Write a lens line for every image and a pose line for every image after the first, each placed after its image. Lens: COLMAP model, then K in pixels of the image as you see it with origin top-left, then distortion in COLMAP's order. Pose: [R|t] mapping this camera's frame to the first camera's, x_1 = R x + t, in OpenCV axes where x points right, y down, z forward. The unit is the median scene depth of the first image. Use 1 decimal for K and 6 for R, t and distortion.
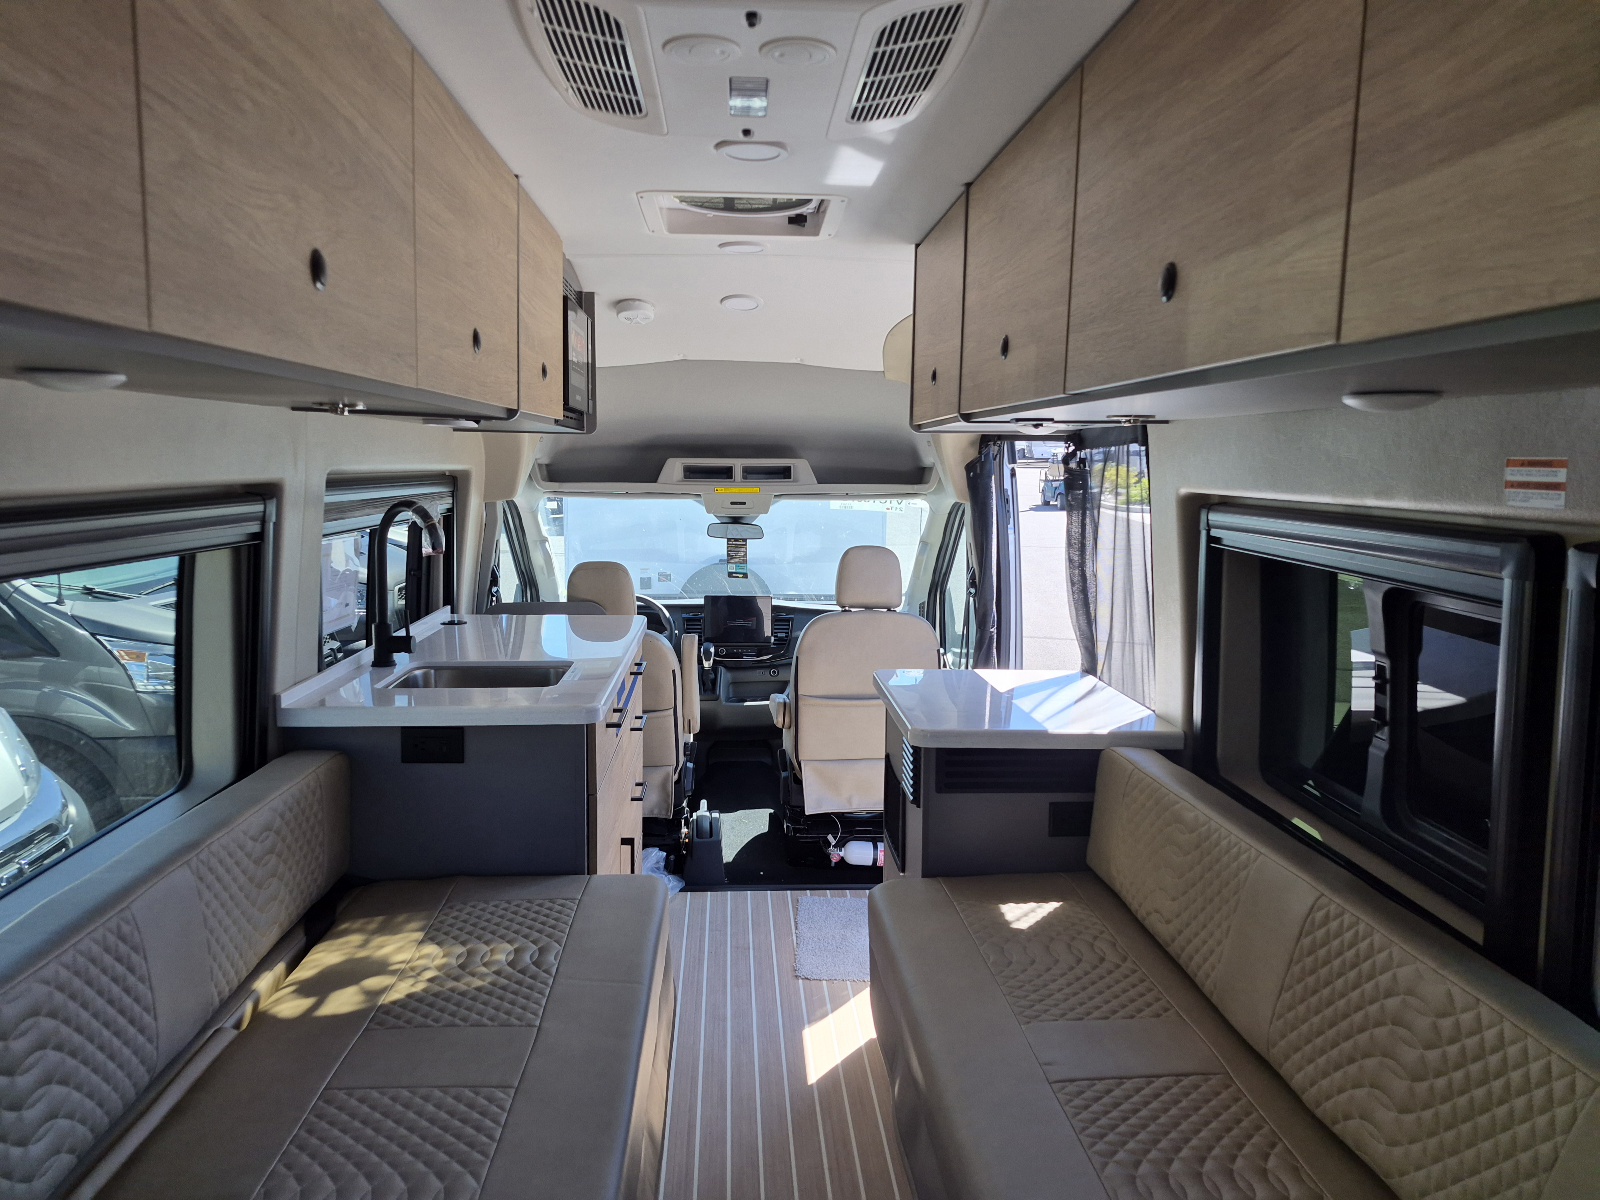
lens RADIAL K [[1097.3, 0, 775.4], [0, 1097.3, 606.2], [0, 0, 1]] dist [0.081052, -0.083415]
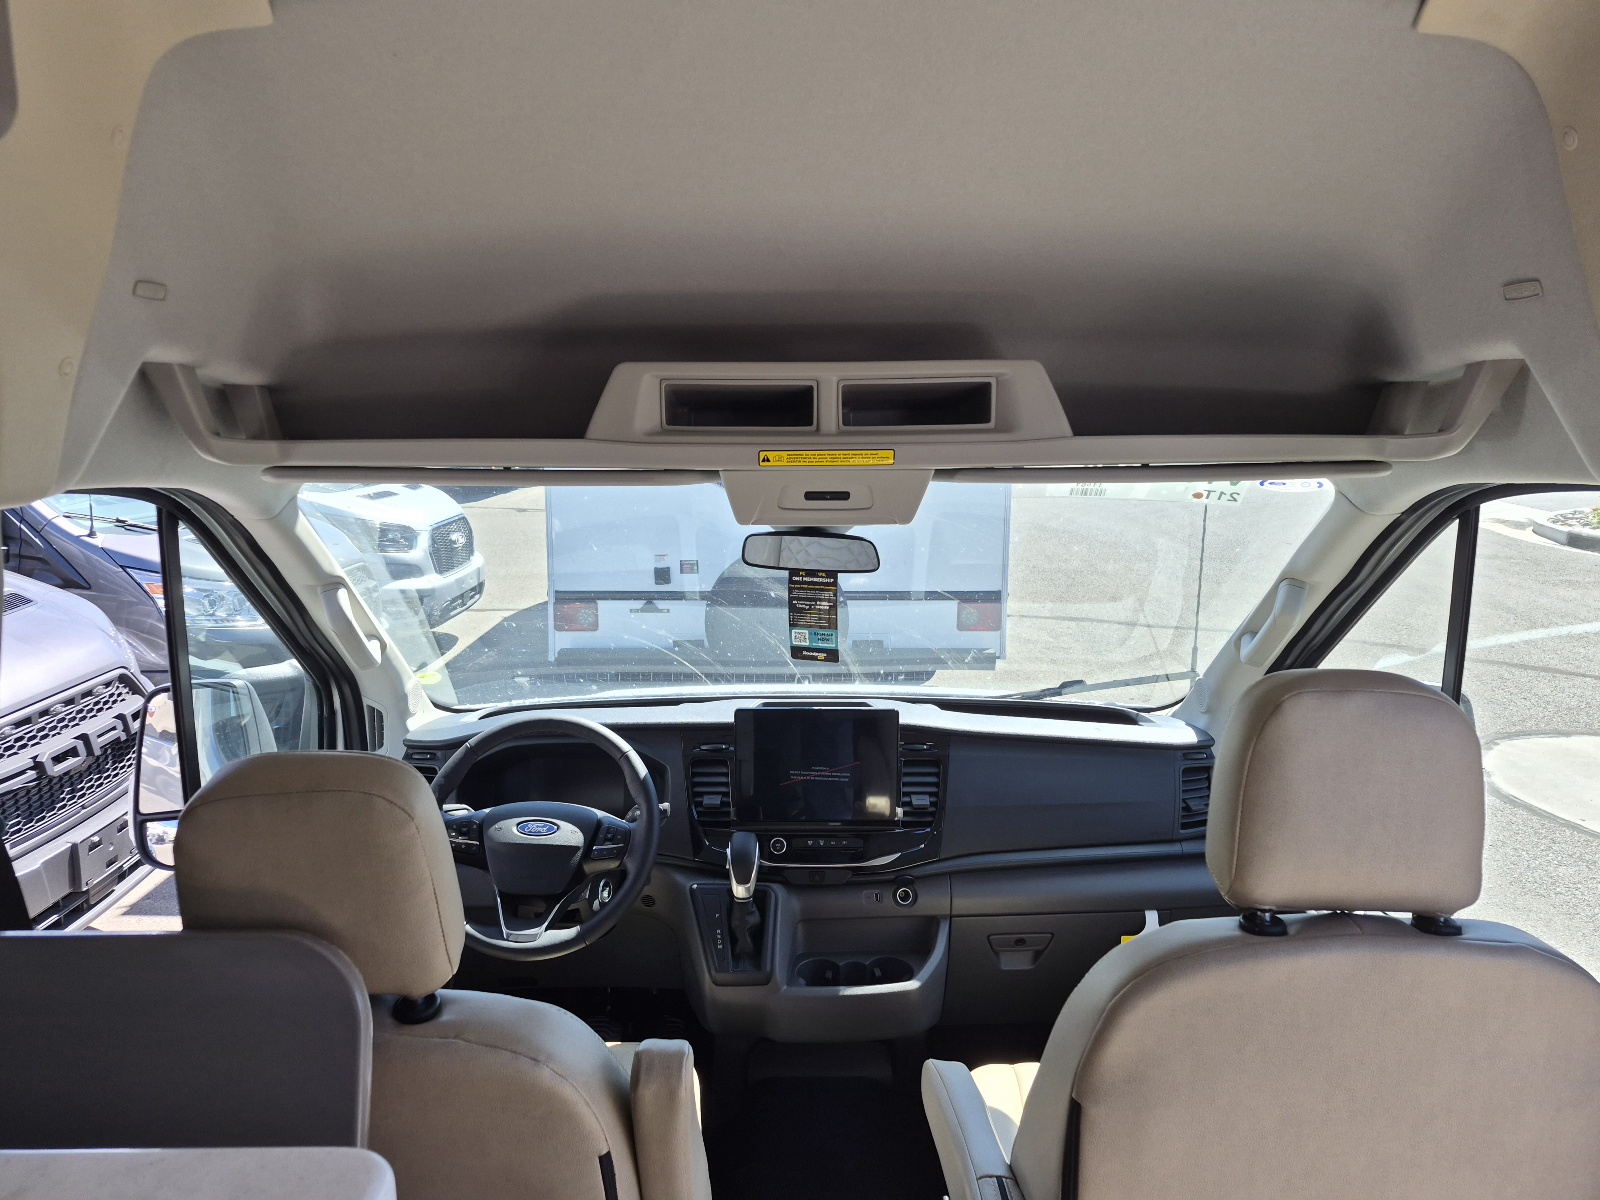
lens RADIAL K [[1097.3, 0, 775.4], [0, 1097.3, 606.2], [0, 0, 1]] dist [0.081052, -0.083415]
pose [[0.999128, -0.000825, -0.041751, -0.035861], [0.003672, 0.997668, 0.068158, -0.083585], [0.041597, -0.068252, 0.996801, 0.660207]]
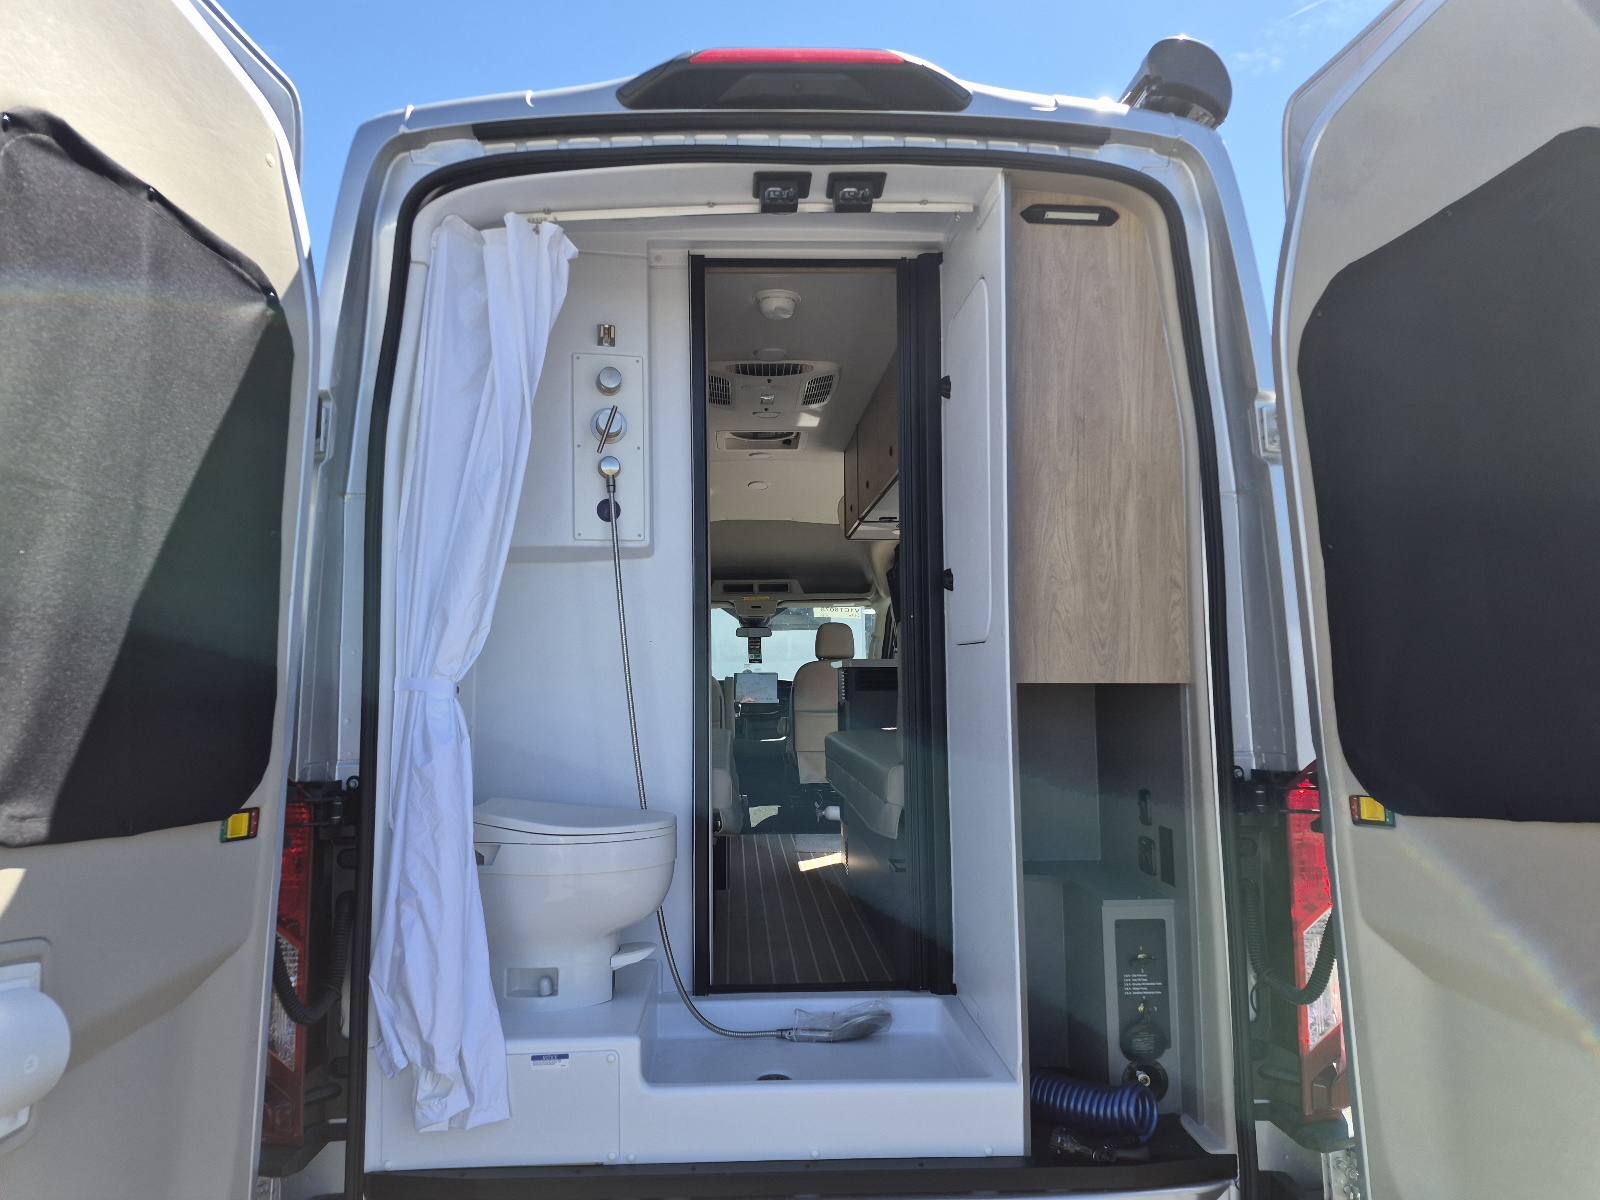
lens RADIAL K [[1107.8, 0, 785.1], [0, 1107.8, 611.7], [0, 0, 1]] dist [0.079717, -0.115332]
pose [[0.999826, -0.017228, 0.007195, -0.002791], [0.018294, 0.980958, -0.193358, 0.234878], [-0.003727, 0.193455, 0.981102, -0.630064]]
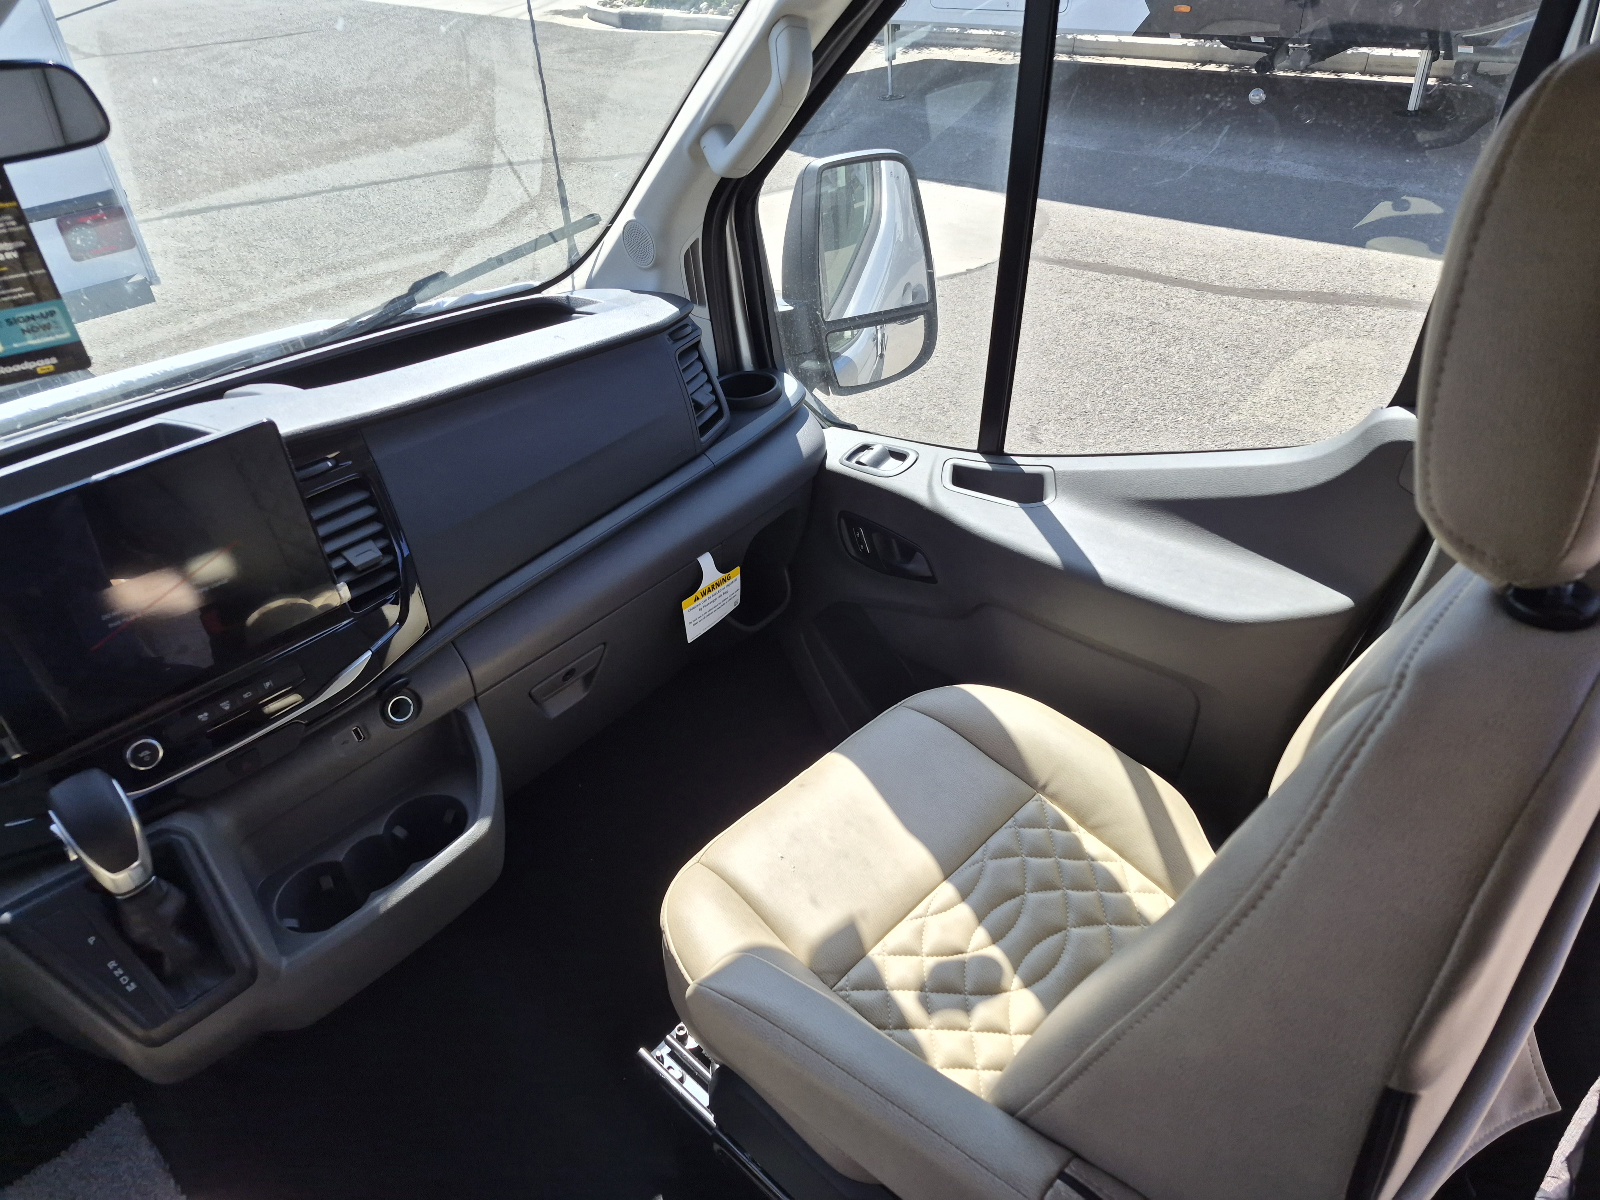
lens RADIAL K [[1108.9, 0, 796.0], [0, 1108.9, 585.3], [0, 0, 1]] dist [0.071840, -0.063705]
pose [[0.726614, -0.428930, 0.536704, -0.066141], [0.165757, 0.867545, 0.468926, -0.072917], [-0.666751, -0.251766, 0.701468, 0.857373]]
